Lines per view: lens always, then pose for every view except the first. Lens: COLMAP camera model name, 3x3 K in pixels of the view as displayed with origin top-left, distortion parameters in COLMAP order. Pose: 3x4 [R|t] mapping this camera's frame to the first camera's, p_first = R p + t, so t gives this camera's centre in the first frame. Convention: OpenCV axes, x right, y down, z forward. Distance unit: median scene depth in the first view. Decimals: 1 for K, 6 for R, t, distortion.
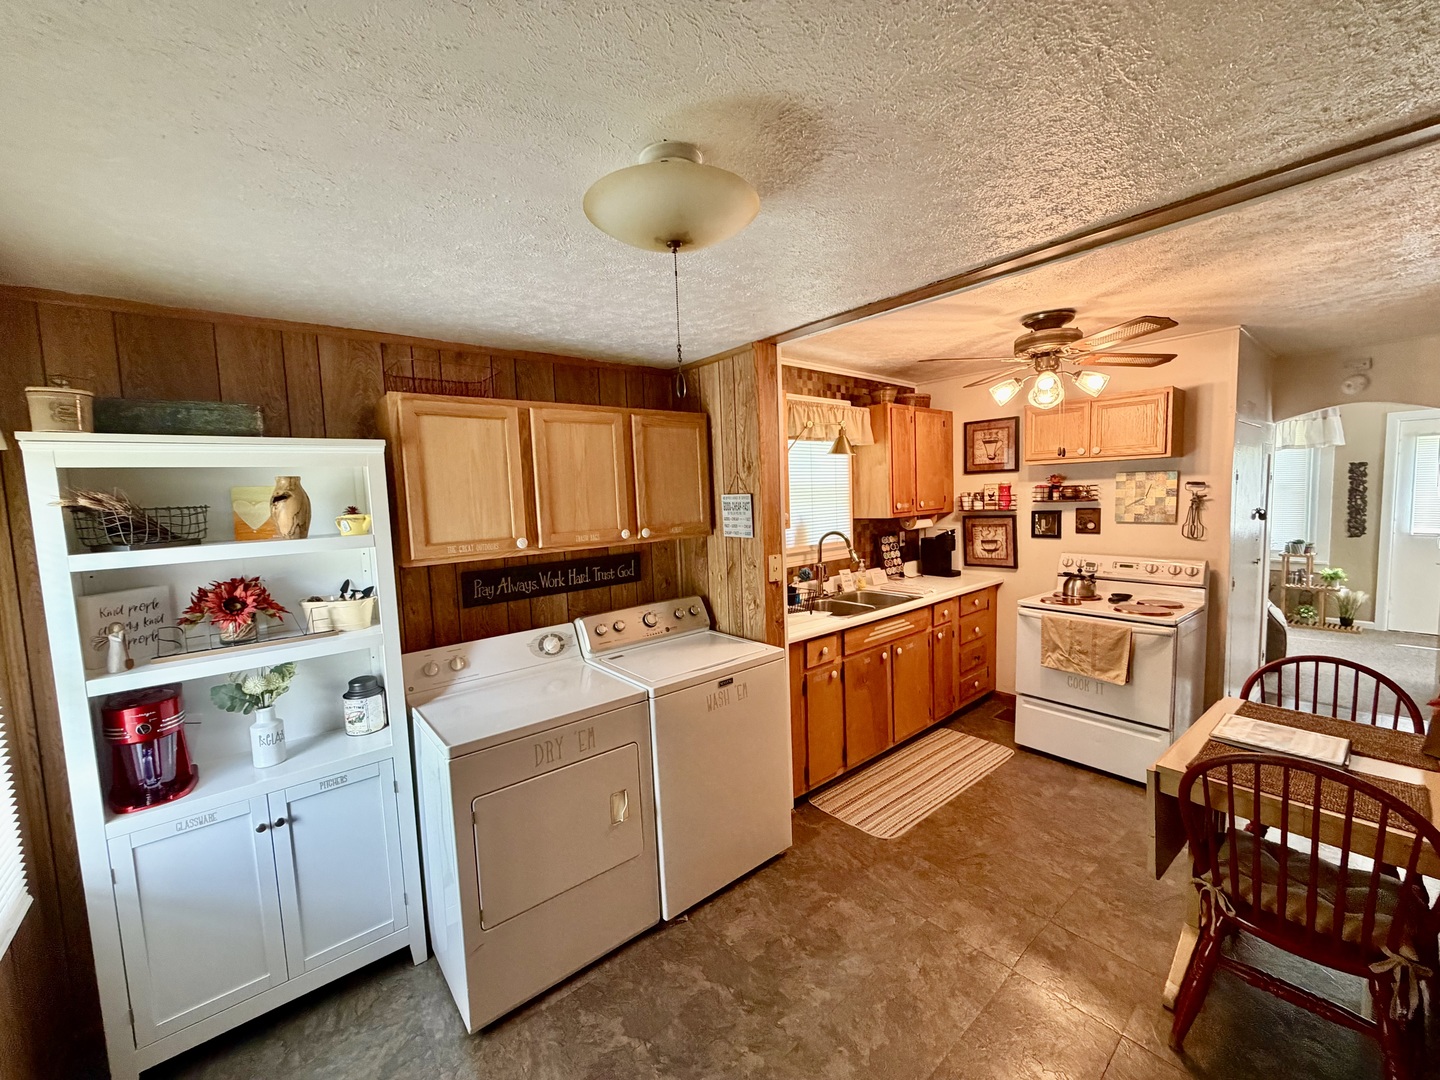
lens RADIAL K [[570.8, 0, 711.7], [0, 570.8, 544.4], [0, 0, 1]] dist [0.000441, -0.000074]
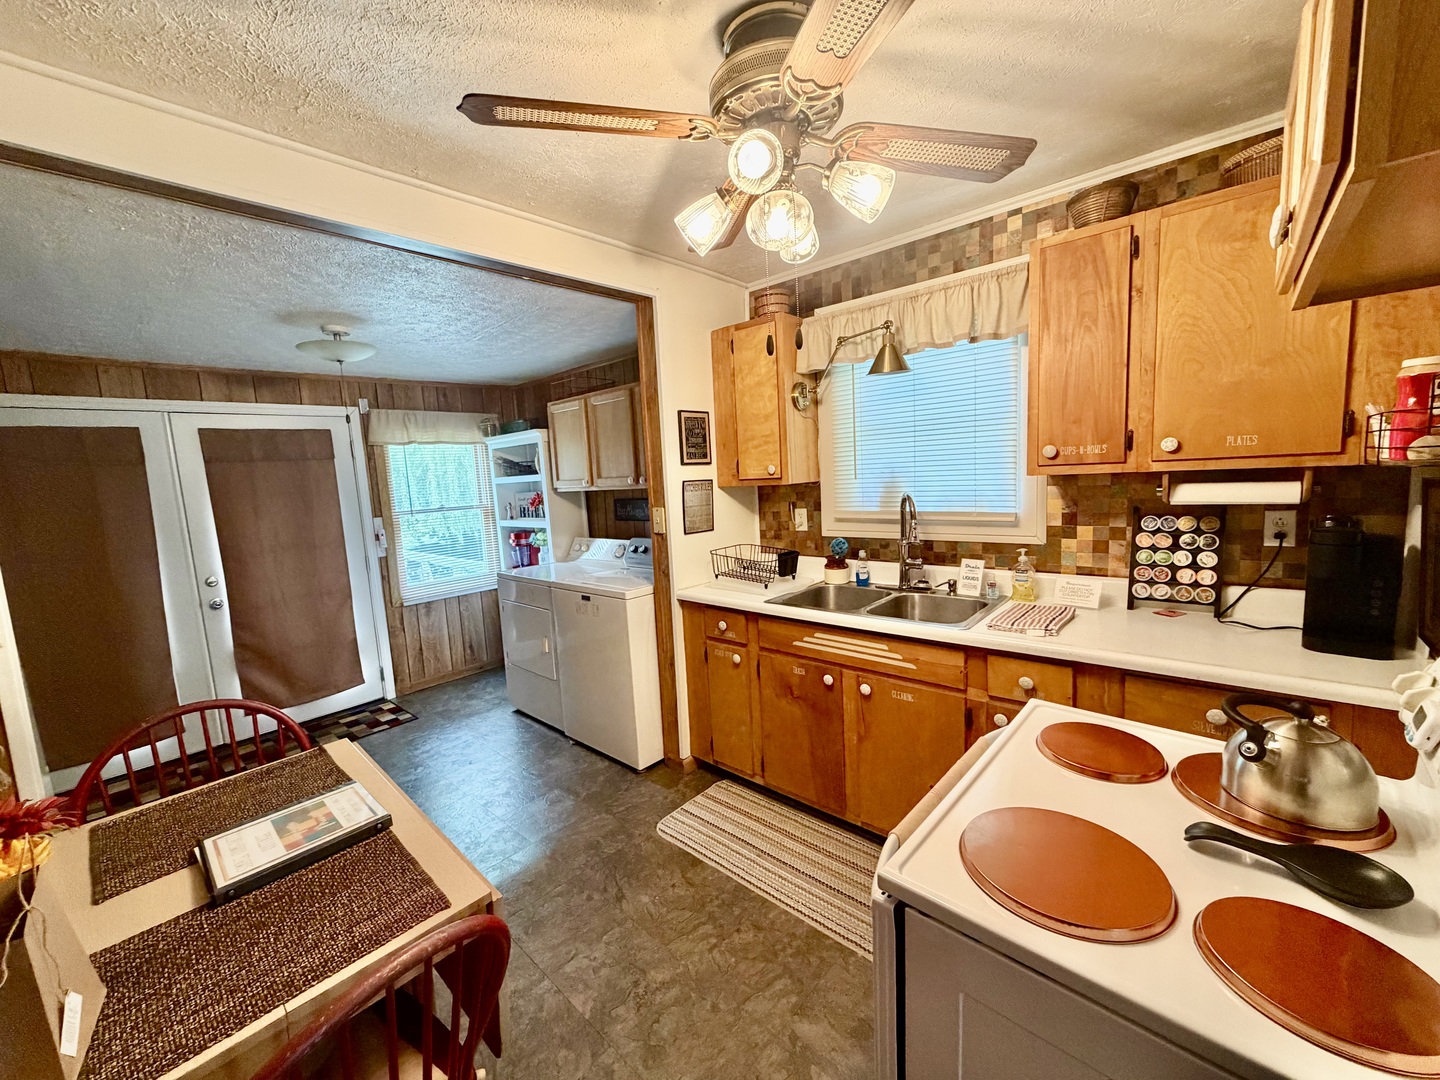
lens RADIAL K [[570.8, 0, 711.7], [0, 570.8, 544.4], [0, 0, 1]] dist [0.000441, -0.000074]
pose [[0.139897, 0.154000, -0.978117, 1.007335], [-0.039175, 0.987919, 0.149941, -0.065417], [0.989391, 0.017342, 0.144240, 0.832992]]
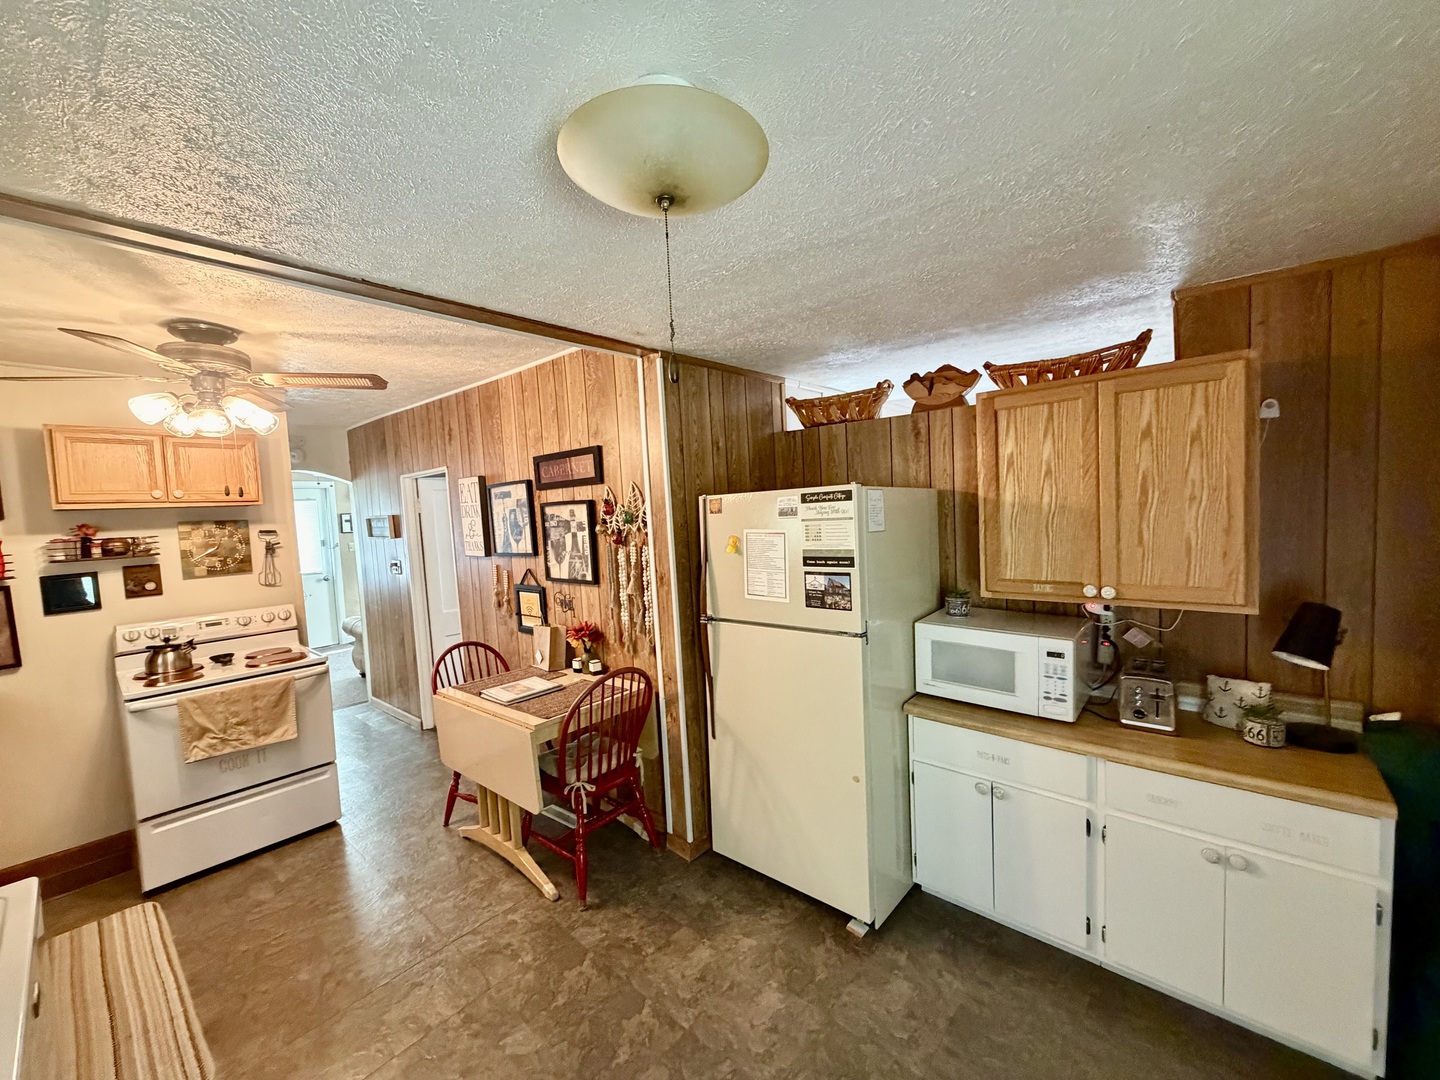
lens RADIAL K [[570.8, 0, 711.7], [0, 570.8, 544.4], [0, 0, 1]] dist [0.000441, -0.000074]
pose [[-0.169447, -0.019395, 0.985348, -0.312330], [0.140173, 0.989168, 0.043575, -0.016973], [-0.975520, 0.145503, -0.164893, 0.394768]]
